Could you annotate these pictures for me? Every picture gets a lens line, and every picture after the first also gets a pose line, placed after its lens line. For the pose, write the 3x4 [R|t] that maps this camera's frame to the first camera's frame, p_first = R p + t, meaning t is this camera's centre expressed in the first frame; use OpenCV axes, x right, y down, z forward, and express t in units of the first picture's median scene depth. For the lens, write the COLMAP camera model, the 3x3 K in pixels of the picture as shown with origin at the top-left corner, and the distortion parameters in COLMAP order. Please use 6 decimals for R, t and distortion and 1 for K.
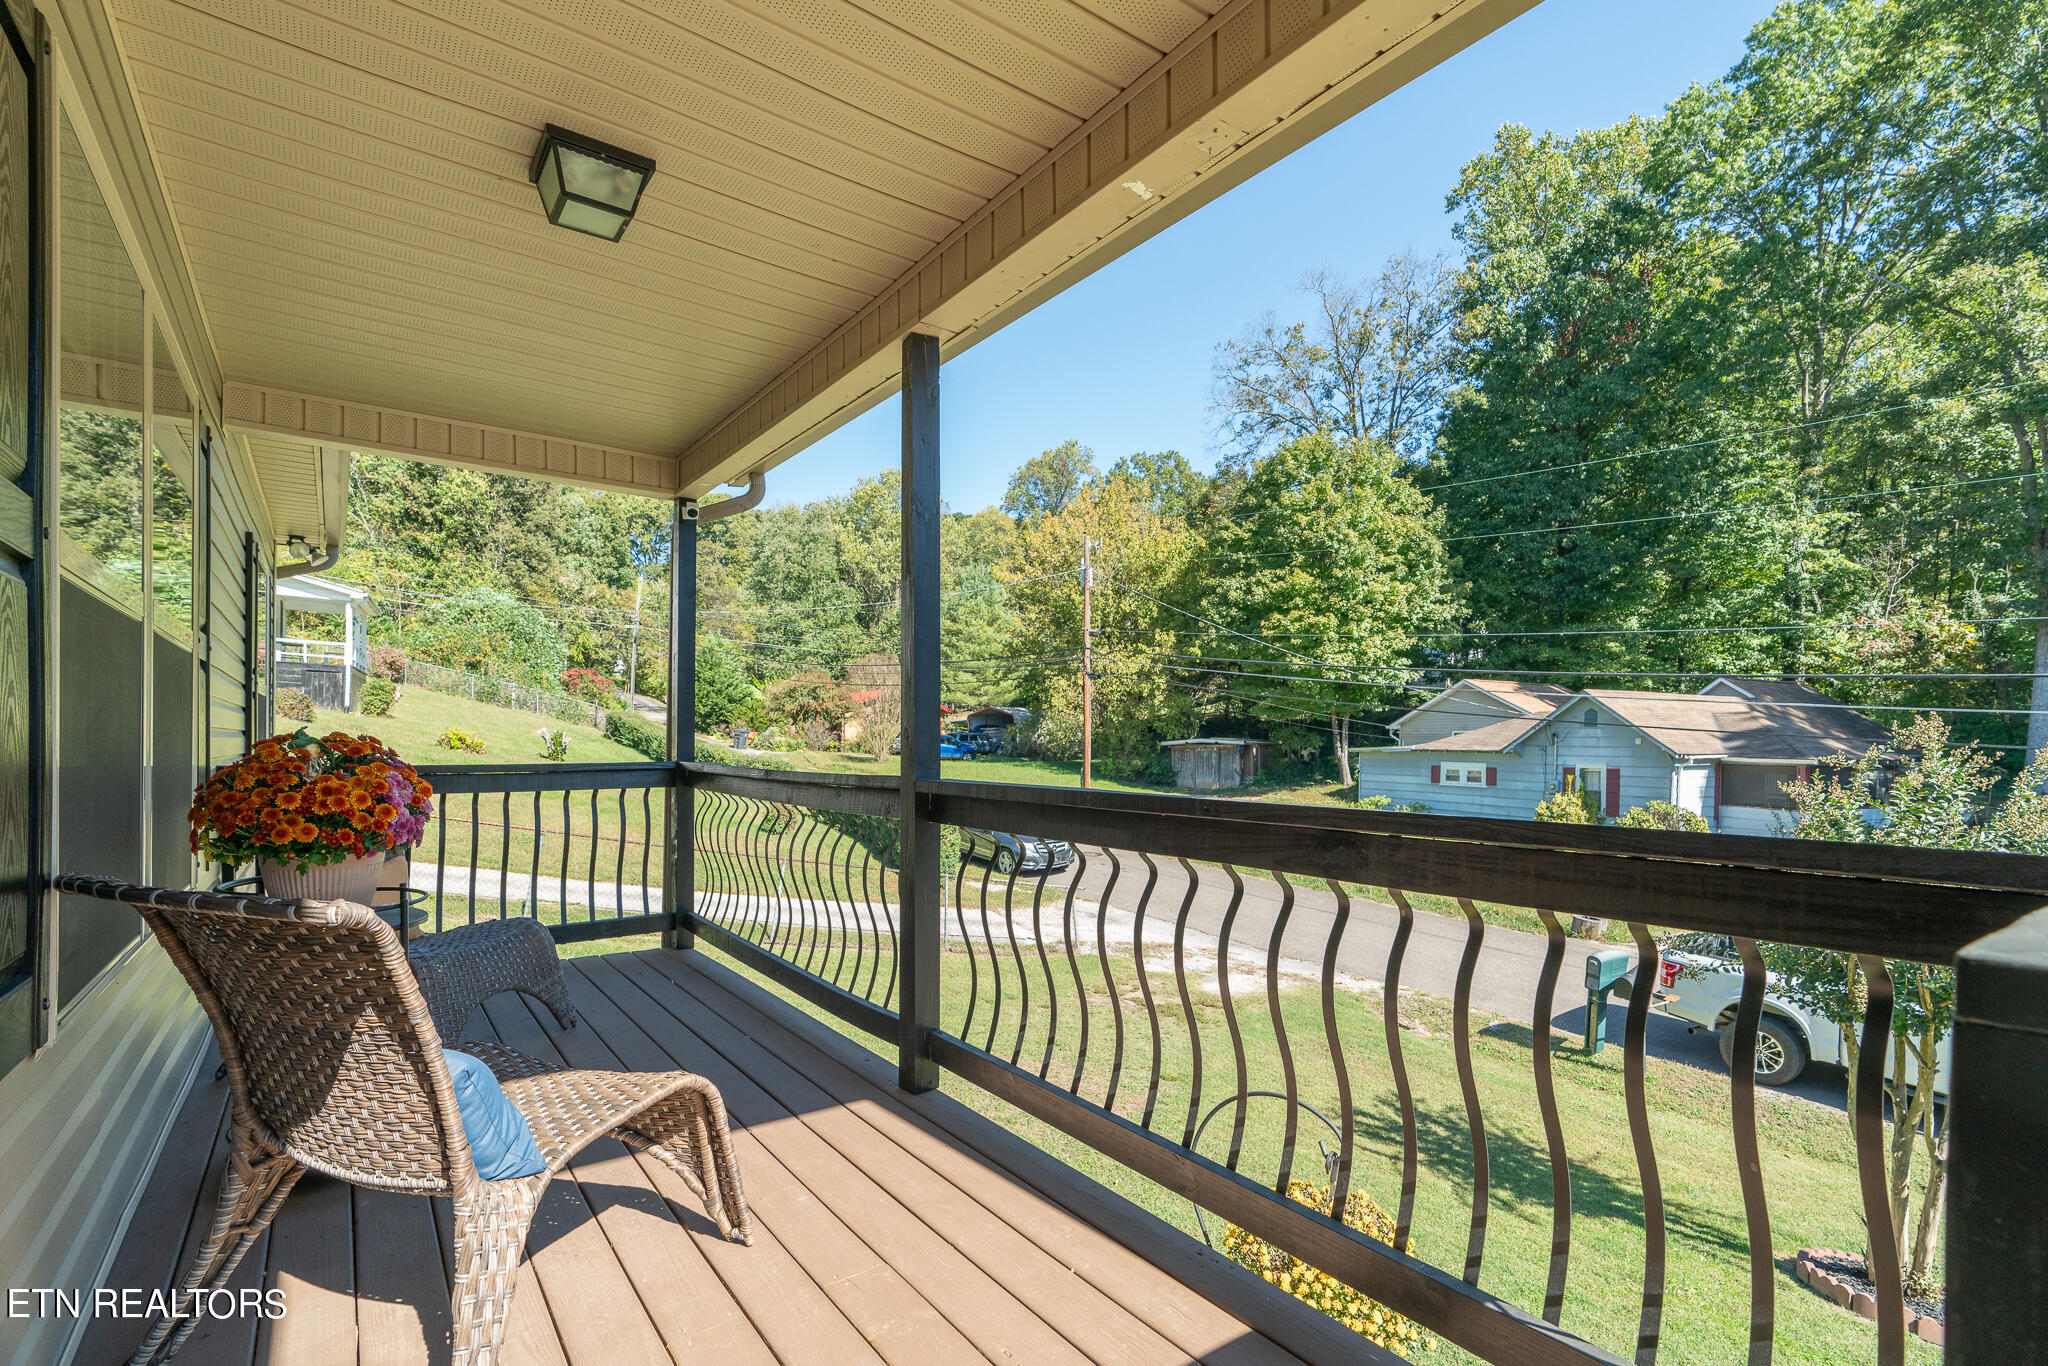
lens RADIAL K [[955.7, 0, 1035.1], [0, 955.7, 743.9], [0, 0, 1]] dist [-0.003192, 0.007477]
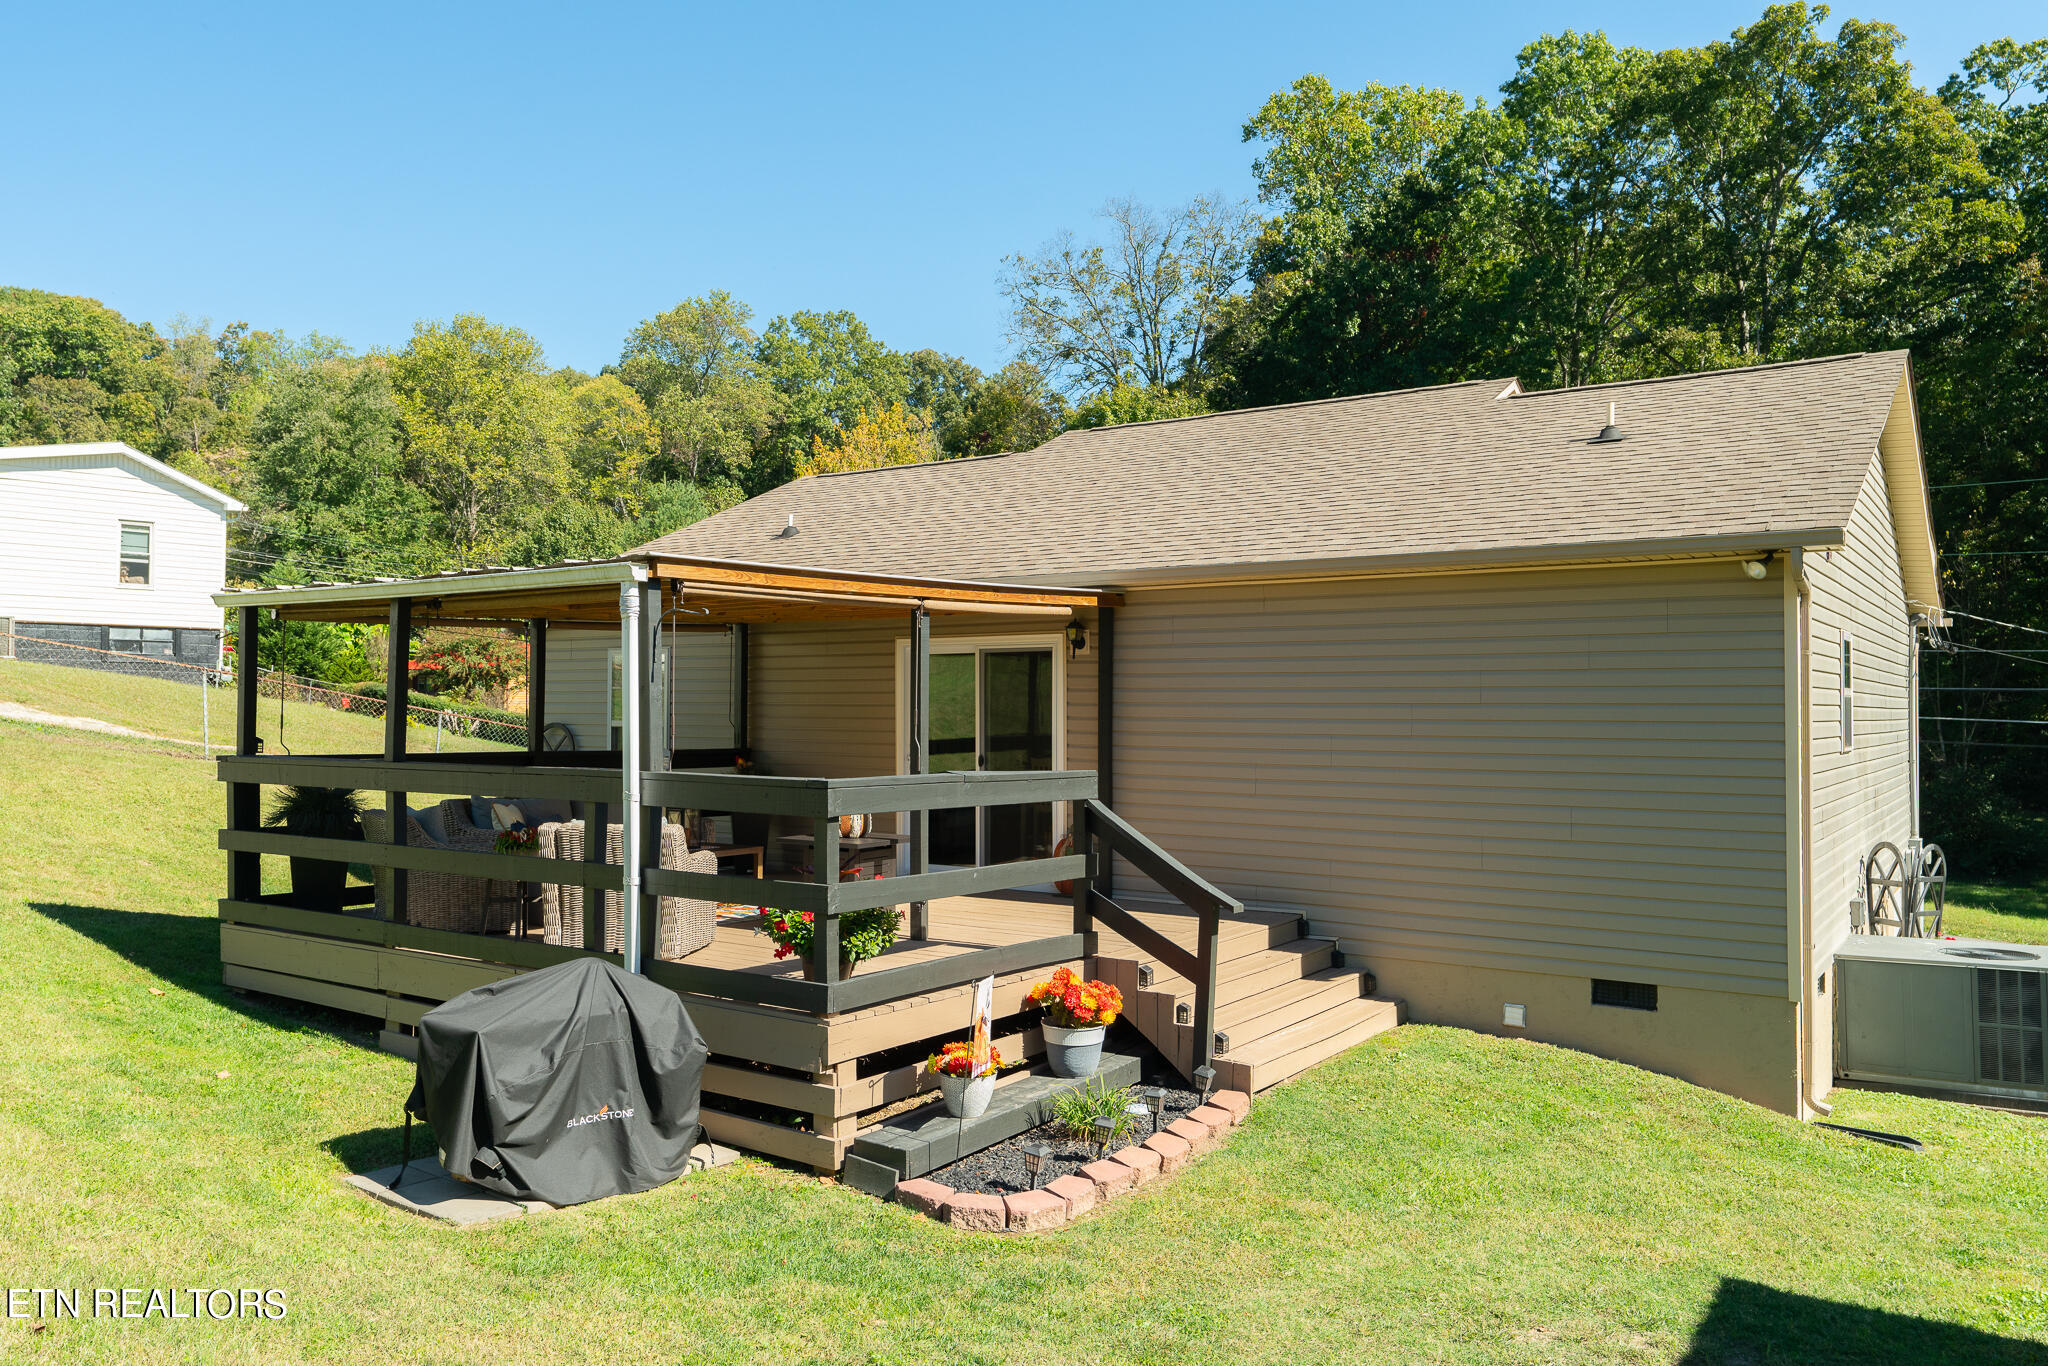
lens RADIAL K [[1478.9, 0, 1024.0], [0, 1478.9, 683.0], [0, 0, 1]] dist [0.028937, -0.038285]
pose [[0.946428, 0.006903, 0.322841, -0.233934], [-0.001385, 0.999849, -0.017319, -0.008736], [-0.322912, 0.015944, 0.946295, -0.284339]]
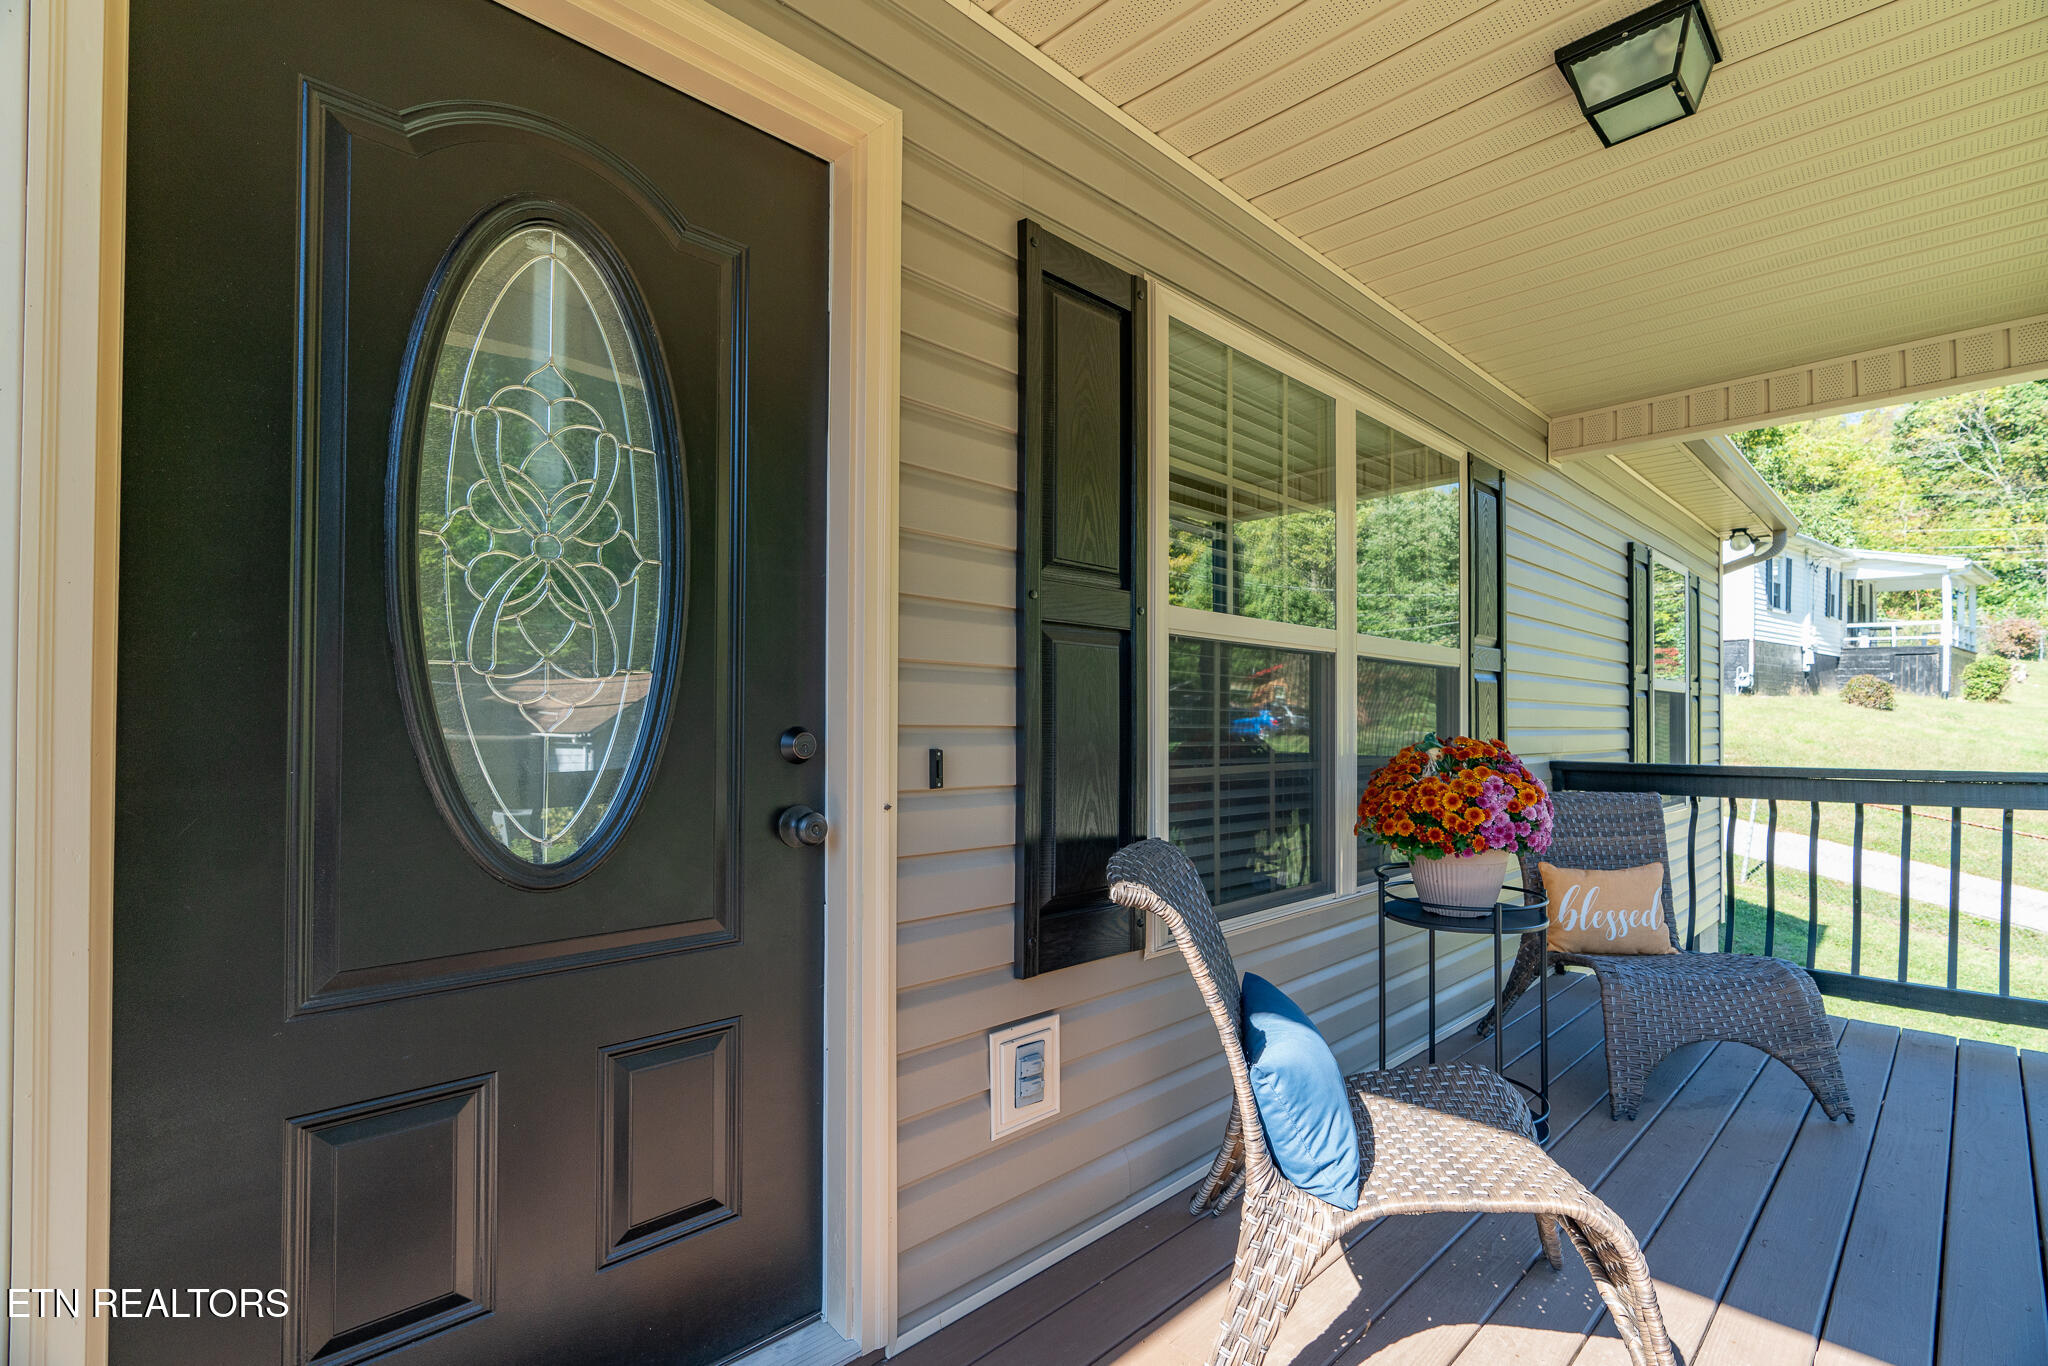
lens RADIAL K [[939.4, 0, 1028.3], [0, 939.4, 715.1], [0, 0, 1]] dist [0.001167, 0.000825]
pose [[0.147270, -0.015478, -0.988975, 0.110289], [-0.002016, 0.999871, -0.015949, -0.008499], [0.989094, 0.004343, 0.147220, 0.163413]]
